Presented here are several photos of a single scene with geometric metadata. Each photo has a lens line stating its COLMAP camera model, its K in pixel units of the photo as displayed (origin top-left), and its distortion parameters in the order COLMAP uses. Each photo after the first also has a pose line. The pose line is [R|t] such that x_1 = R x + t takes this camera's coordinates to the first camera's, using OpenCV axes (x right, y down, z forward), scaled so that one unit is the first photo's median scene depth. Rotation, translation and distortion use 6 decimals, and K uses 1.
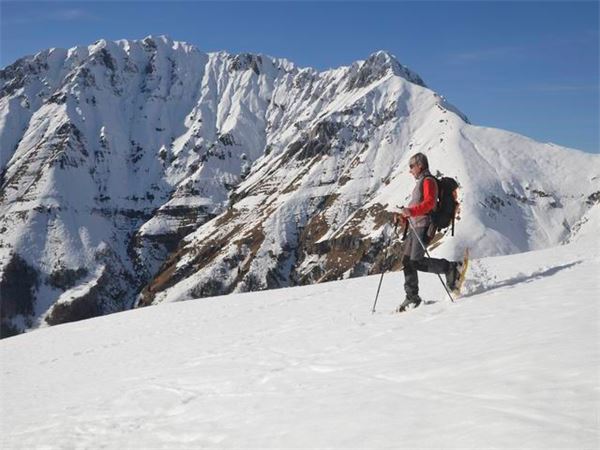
lens RADIAL K [[738.6, 0, 300.0], [0, 738.6, 225.0], [0, 0, 1]] dist [0.019546, 0.043785]
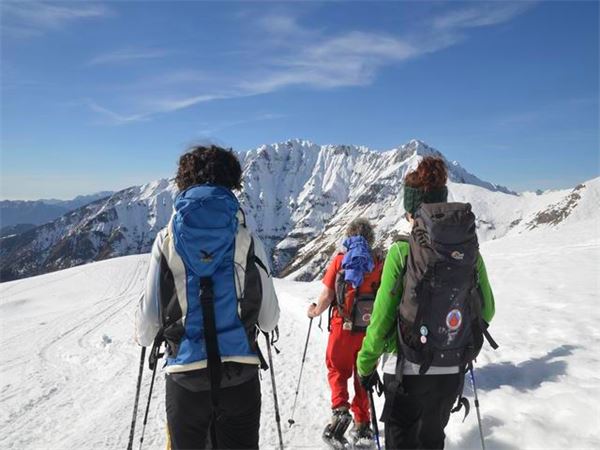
lens RADIAL K [[485.0, 0, 300.0], [0, 485.0, 225.0], [0, 0, 1]] dist [-0.126992, 0.103666]
pose [[0.964800, -0.032867, -0.260923, 0.154112], [0.028944, 0.999403, -0.018865, -0.020520], [0.261388, 0.010648, 0.965175, -0.188292]]
